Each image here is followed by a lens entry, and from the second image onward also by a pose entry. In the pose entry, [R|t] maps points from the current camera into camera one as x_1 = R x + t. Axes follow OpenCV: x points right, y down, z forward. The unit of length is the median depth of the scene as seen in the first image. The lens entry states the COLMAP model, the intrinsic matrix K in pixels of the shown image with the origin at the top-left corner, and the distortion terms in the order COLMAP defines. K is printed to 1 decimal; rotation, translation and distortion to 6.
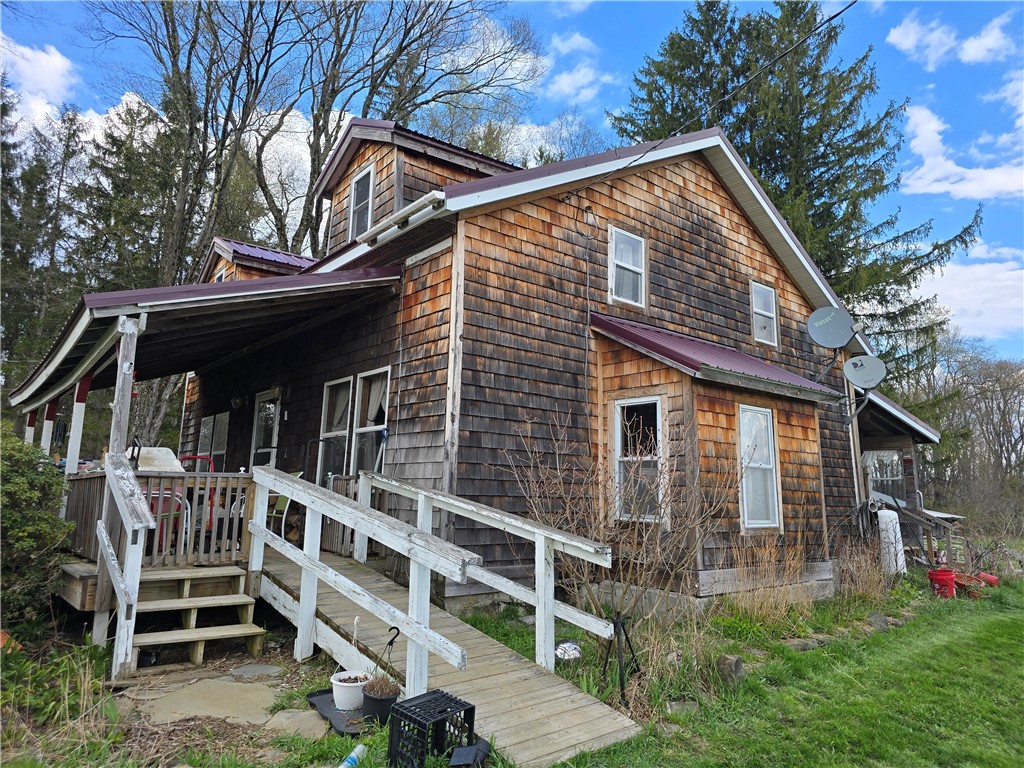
lens RADIAL K [[661.4, 0, 512.0], [0, 661.4, 384.0], [0, 0, 1]] dist [0.064014, -0.000637]
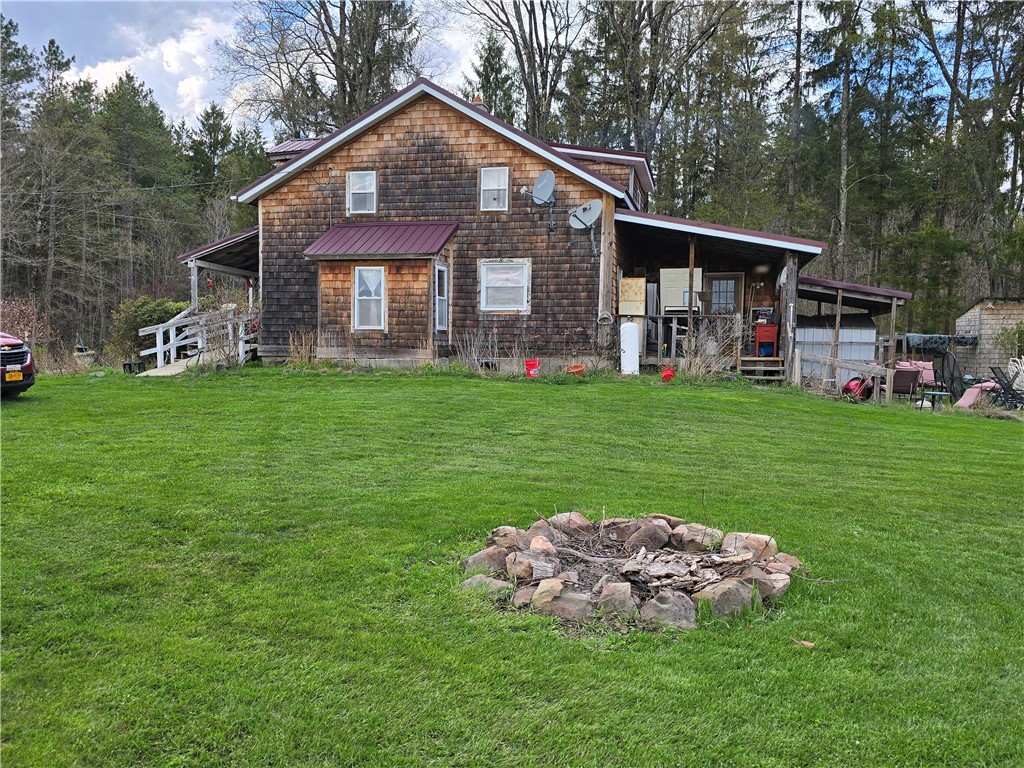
lens RADIAL K [[825.0, 0, 510.3], [0, 825.0, 399.2], [0, 0, 1]] dist [0.037187, -0.004780]
pose [[0.604117, 0.041348, -0.795822, 2.309327], [0.129304, 0.980333, 0.149090, 0.096986], [0.786335, -0.192970, 0.586890, -0.121283]]
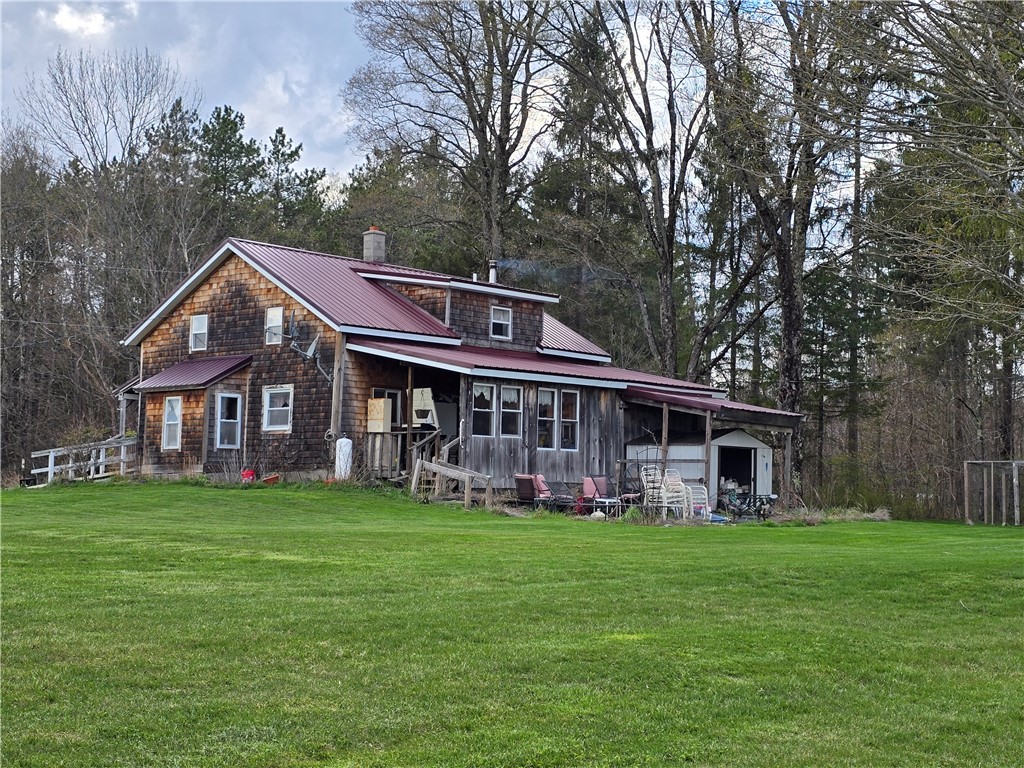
lens RADIAL K [[1668.3, 0, 512.5], [0, 1668.3, 314.7], [0, 0, 1]] dist [0.056400, -0.171796]
pose [[0.134482, -0.135504, -0.981607, 5.686623], [0.146244, 0.982472, -0.115588, 0.542900], [0.980065, -0.128010, 0.151941, 1.210797]]
